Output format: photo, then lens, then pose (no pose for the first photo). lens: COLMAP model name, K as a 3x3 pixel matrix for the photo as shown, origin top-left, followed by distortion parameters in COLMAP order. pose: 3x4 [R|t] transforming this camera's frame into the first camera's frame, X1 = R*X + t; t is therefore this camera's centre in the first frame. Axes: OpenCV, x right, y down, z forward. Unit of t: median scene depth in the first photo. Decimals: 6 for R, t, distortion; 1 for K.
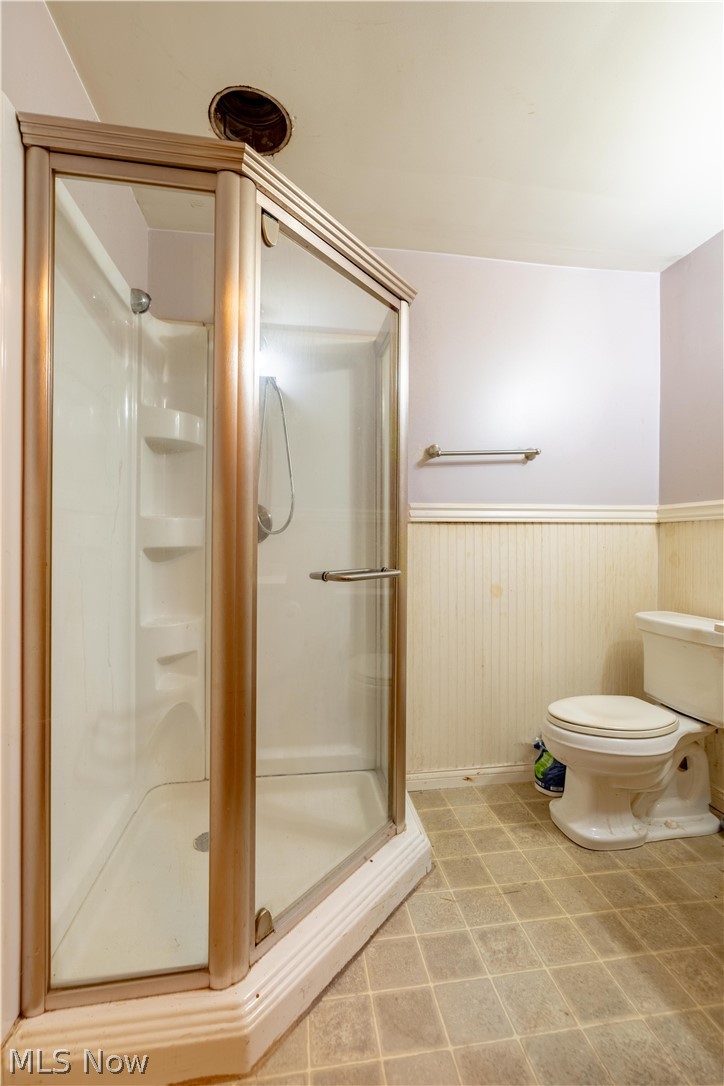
lens RADIAL K [[488.4, 0, 366.0], [0, 488.4, 544.3], [0, 0, 1]] dist [-0.005292, 0.000190]
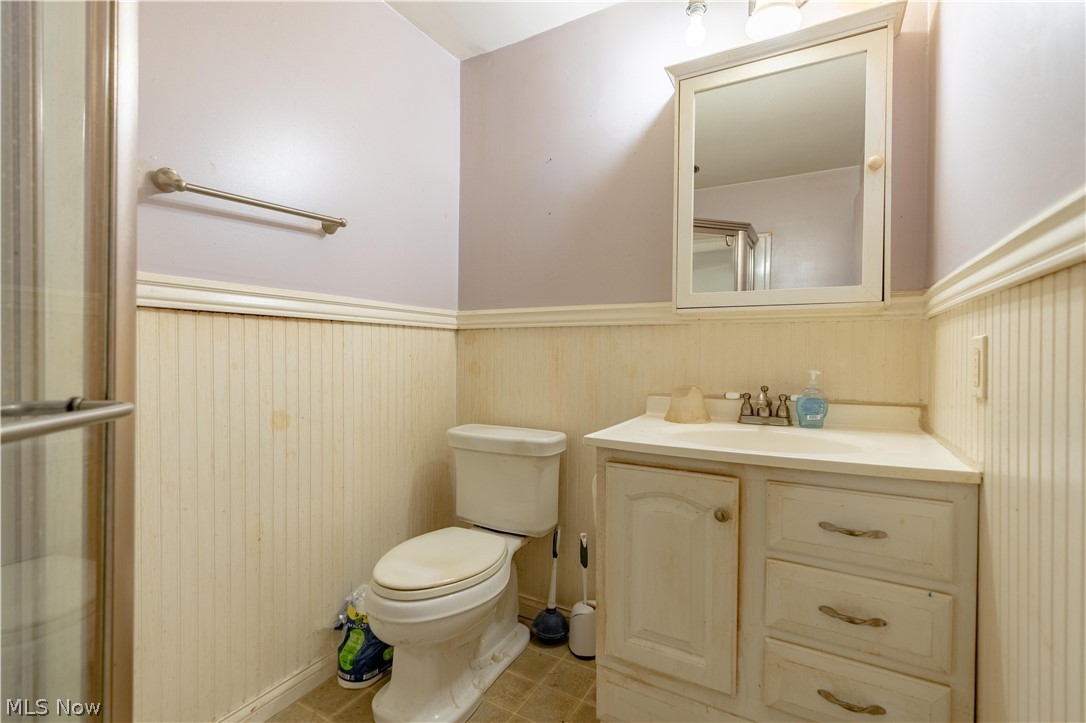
lens RADIAL K [[488.4, 0, 556.3], [0, 488.4, 360.3], [0, 0, 1]] dist [-0.005292, 0.000190]
pose [[0.609164, -0.004778, 0.793030, -0.029539], [-0.008044, 0.999893, 0.012204, 0.002557], [-0.793004, -0.013813, 0.609060, 0.303580]]
